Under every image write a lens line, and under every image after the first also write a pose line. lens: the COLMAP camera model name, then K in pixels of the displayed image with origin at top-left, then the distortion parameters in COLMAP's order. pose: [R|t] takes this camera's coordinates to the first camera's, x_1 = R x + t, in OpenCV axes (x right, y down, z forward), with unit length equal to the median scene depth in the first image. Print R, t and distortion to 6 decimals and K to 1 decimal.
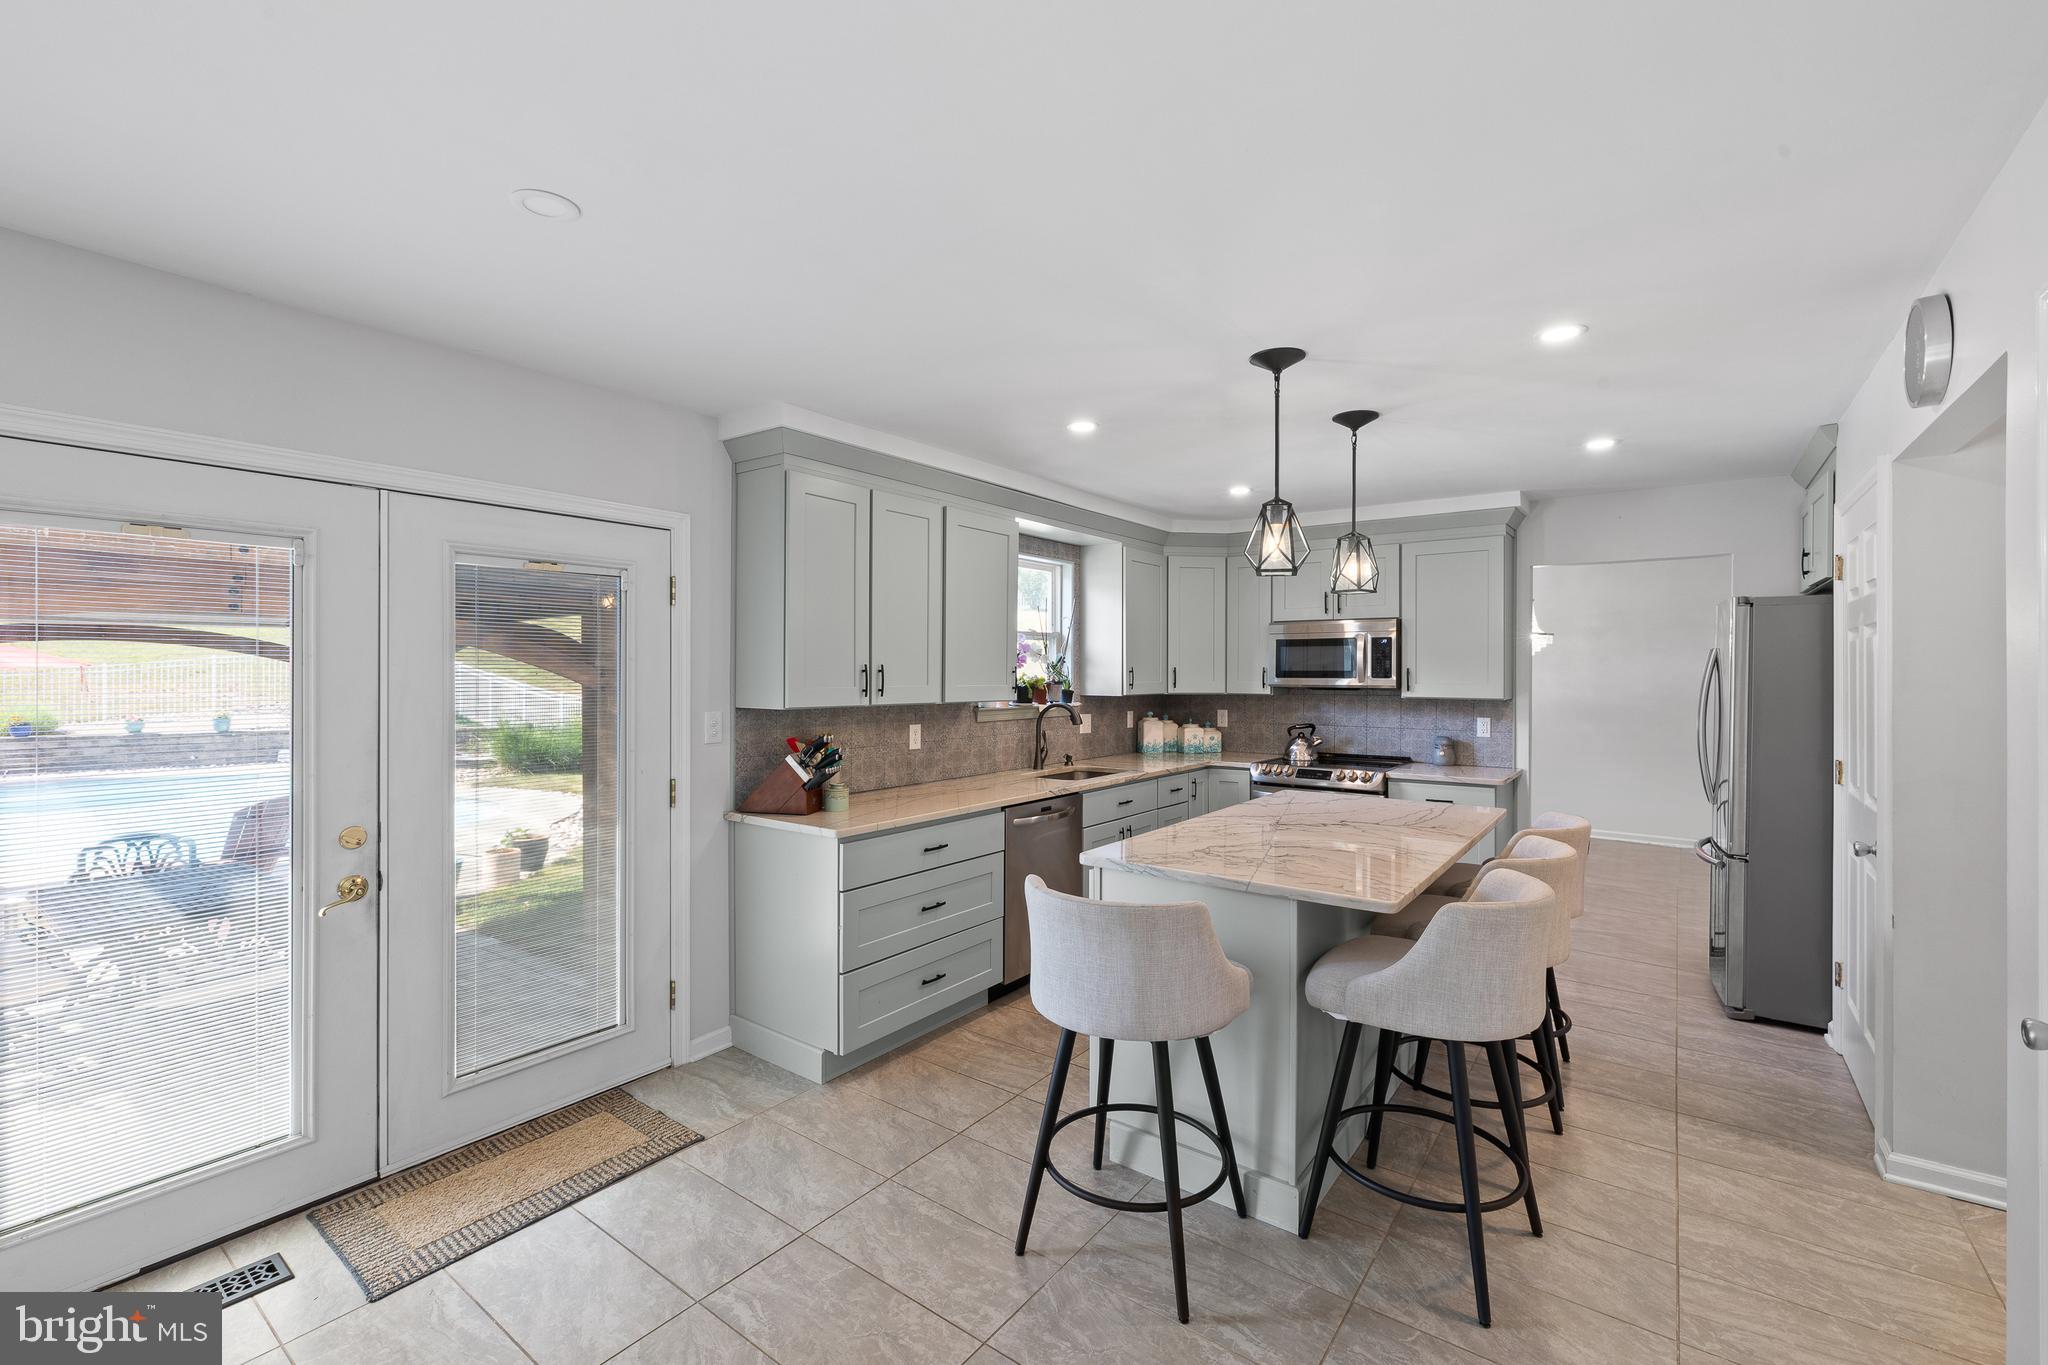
lens RADIAL K [[868.9, 0, 1027.7], [0, 868.9, 674.9], [0, 0, 1]] dist [0.000603, 0.000099]
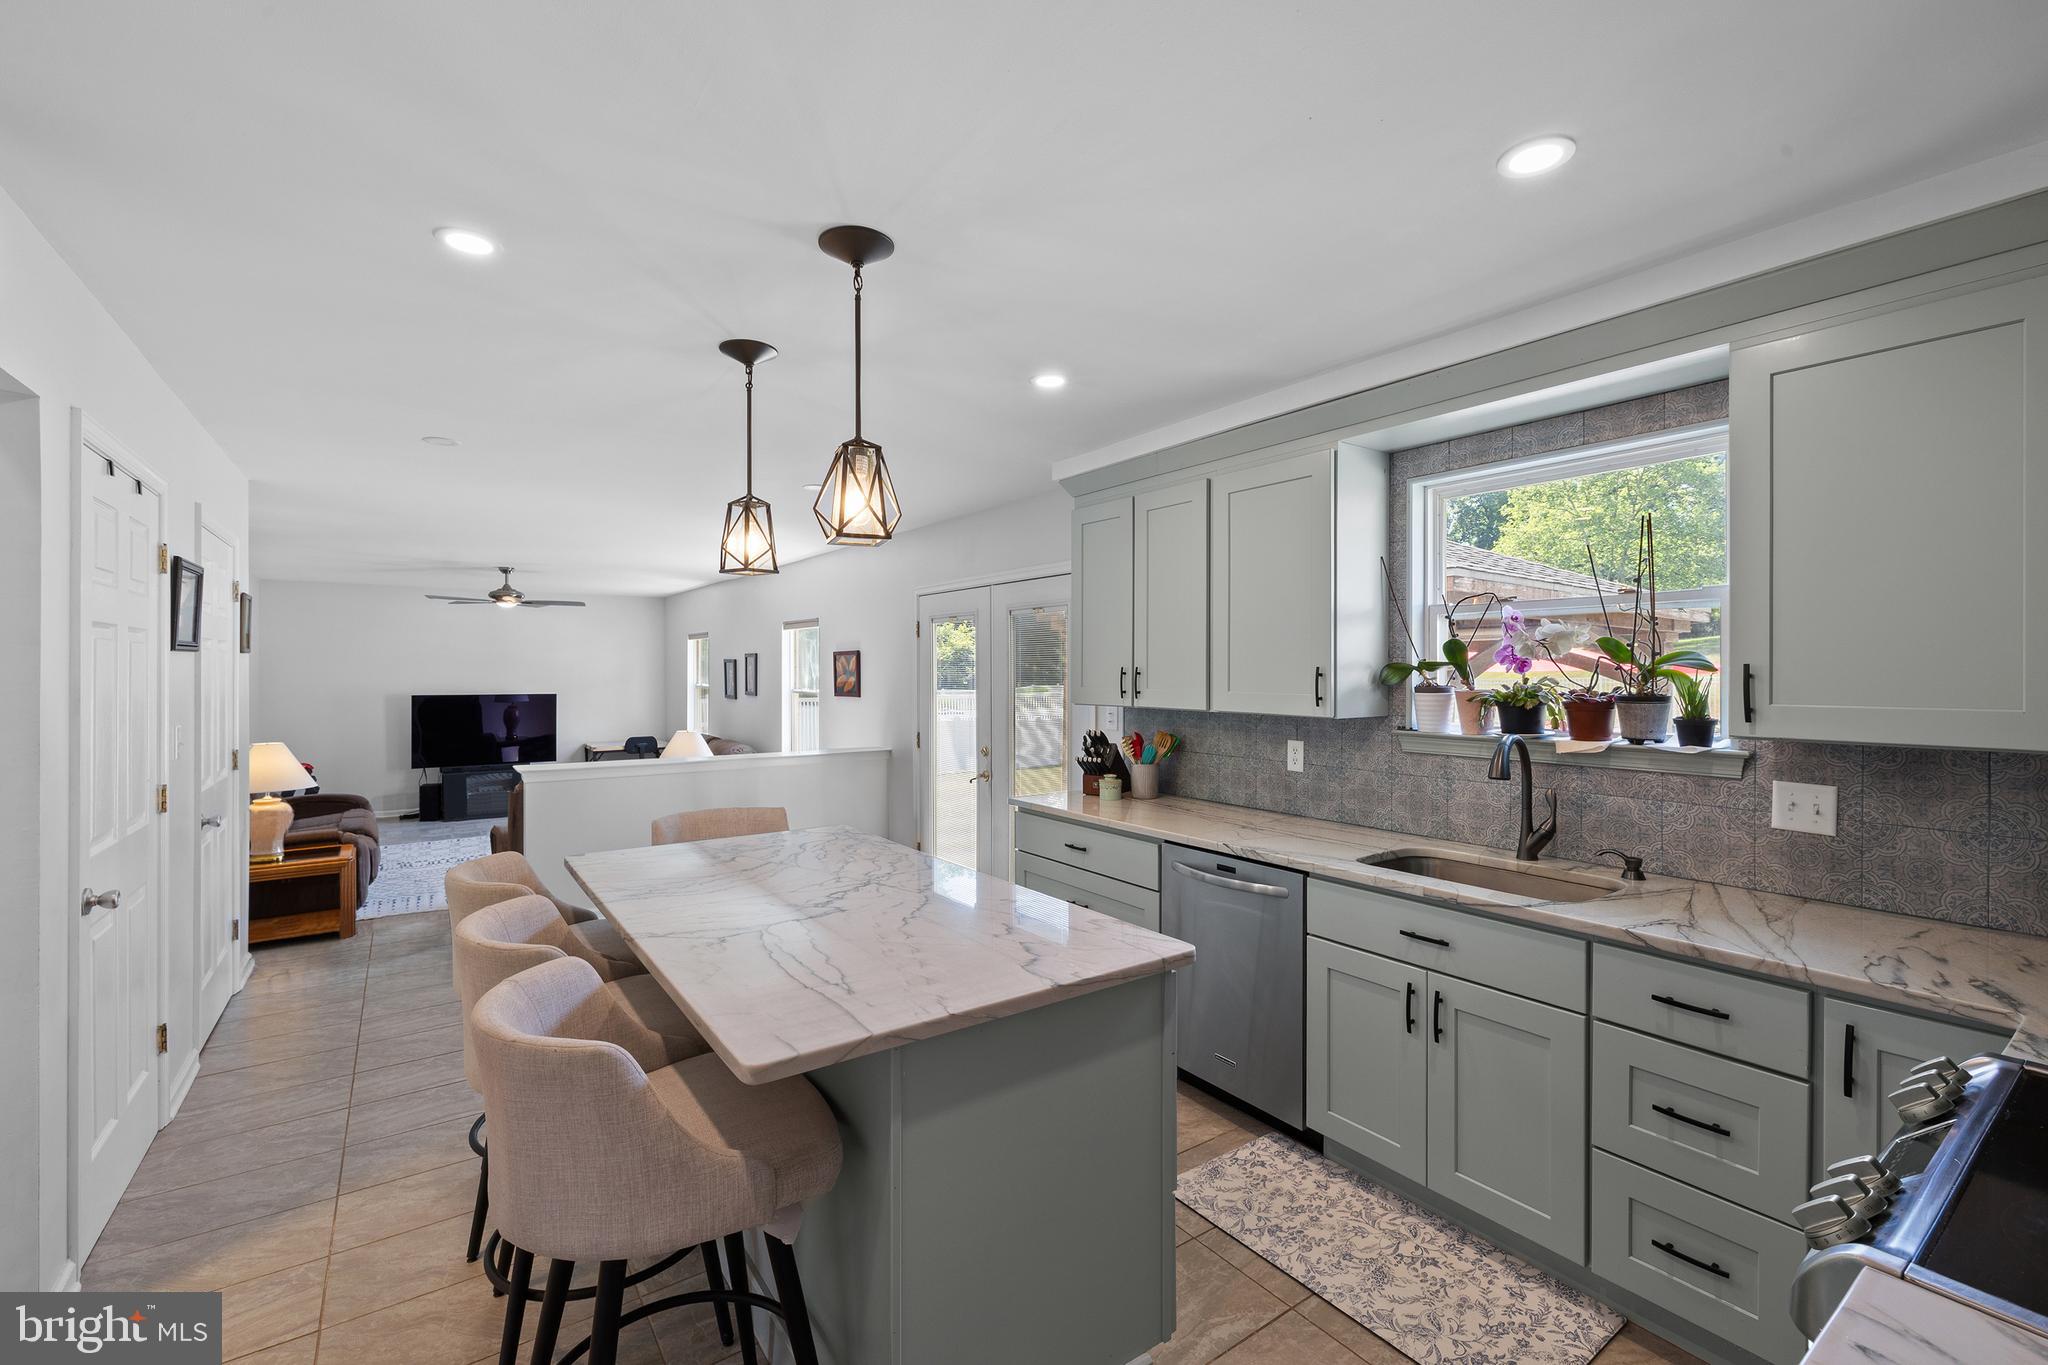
lens RADIAL K [[868.9, 0, 1024.5], [0, 868.9, 674.9], [0, 0, 1]] dist [0.000603, 0.000099]
pose [[-0.305014, 0.001913, -0.952346, 0.713769], [-0.004827, 0.999982, 0.003555, -0.004800], [0.952336, 0.005681, -0.304999, 1.015944]]
